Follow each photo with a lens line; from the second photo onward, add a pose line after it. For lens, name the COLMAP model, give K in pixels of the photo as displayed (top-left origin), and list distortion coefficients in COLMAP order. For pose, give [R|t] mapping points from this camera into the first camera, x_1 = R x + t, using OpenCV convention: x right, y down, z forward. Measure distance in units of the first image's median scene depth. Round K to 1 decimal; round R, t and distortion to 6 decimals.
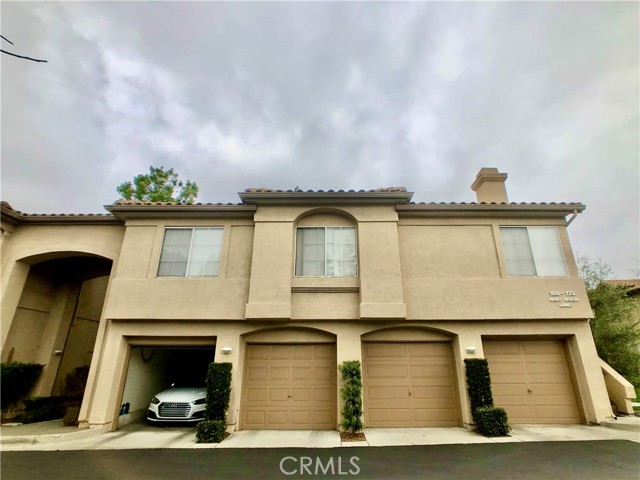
lens RADIAL K [[346.2, 0, 338.4], [0, 346.2, 238.6], [0, 0, 1]] dist [-0.015407, 0.001402]
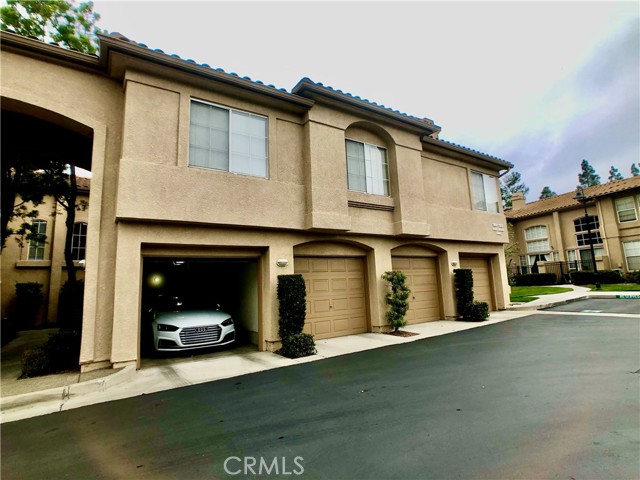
lens RADIAL K [[346.2, 0, 338.4], [0, 346.2, 238.6], [0, 0, 1]] dist [-0.015407, 0.001402]
pose [[0.816383, 0.043526, 0.575869, -0.695787], [-0.153140, 0.977775, 0.143196, 0.109933], [-0.556837, -0.205091, 0.804904, 0.208739]]
